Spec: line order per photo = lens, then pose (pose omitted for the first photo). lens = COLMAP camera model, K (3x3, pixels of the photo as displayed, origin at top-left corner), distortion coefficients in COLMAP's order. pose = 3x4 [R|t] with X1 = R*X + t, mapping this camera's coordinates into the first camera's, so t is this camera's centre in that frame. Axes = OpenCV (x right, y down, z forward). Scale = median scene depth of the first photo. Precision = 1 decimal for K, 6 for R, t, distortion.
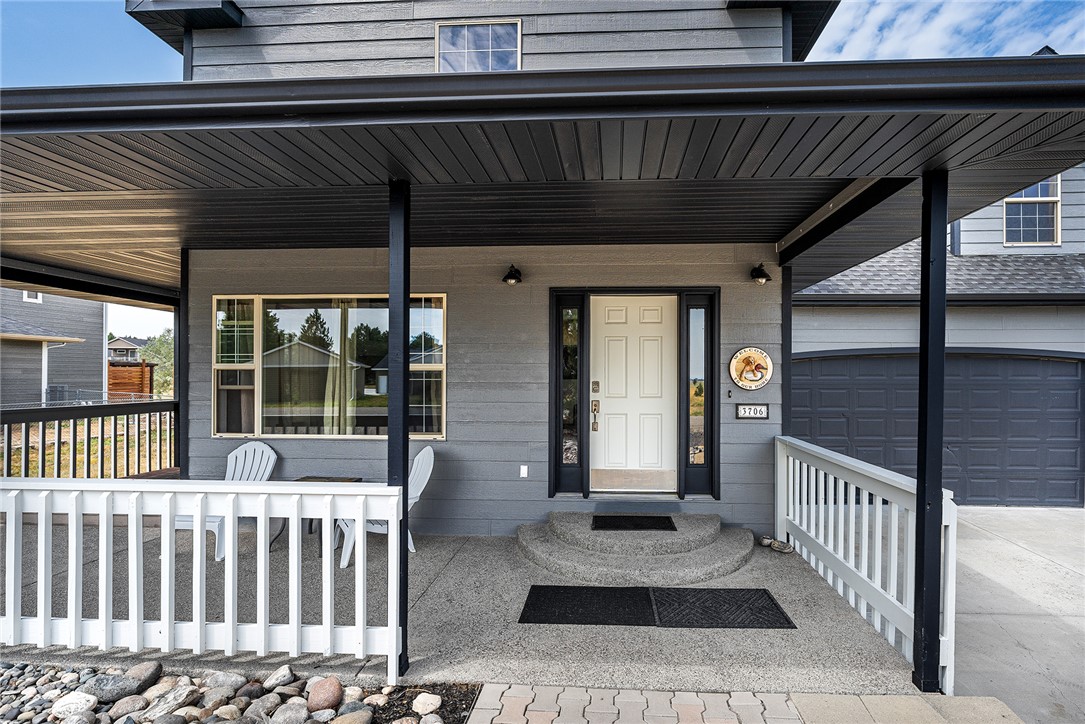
lens RADIAL K [[493.2, 0, 543.9], [0, 493.2, 380.4], [0, 0, 1]] dist [-0.030817, -0.000096]
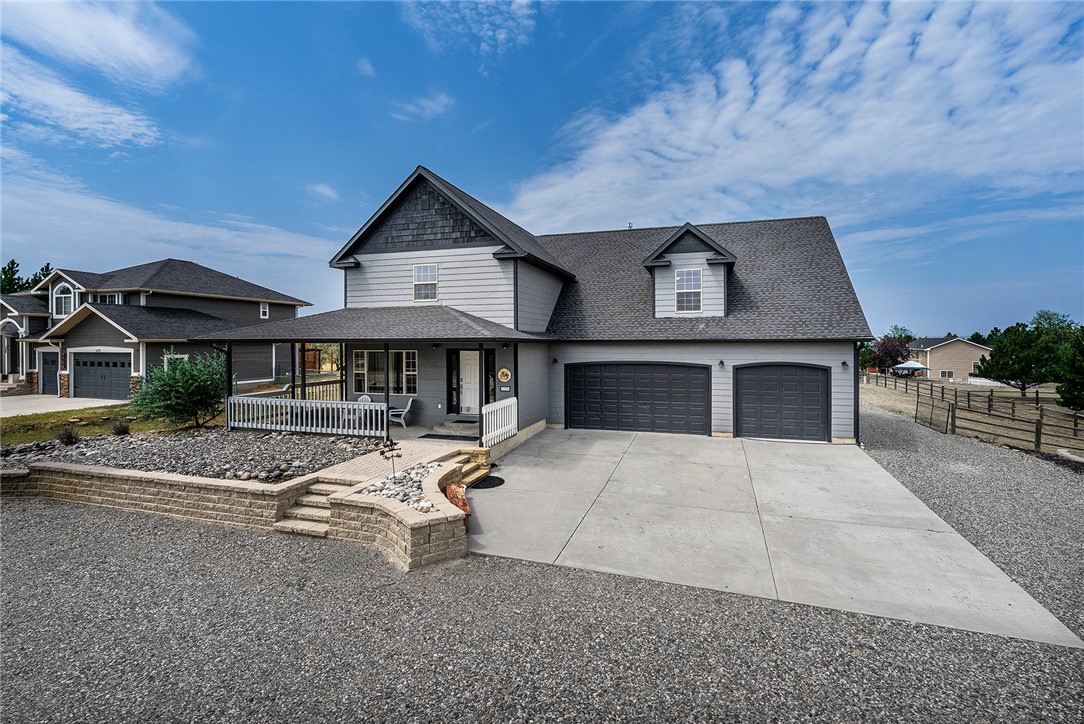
lens RADIAL K [[516.3, 0, 541.4], [0, 516.3, 344.4], [0, 0, 1]] dist [-0.079988, -0.000168]
pose [[0.970843, -0.002118, -0.239706, 1.388923], [0.003174, 0.999987, 0.004019, -0.225352], [0.239695, -0.004663, 0.970837, -2.059723]]
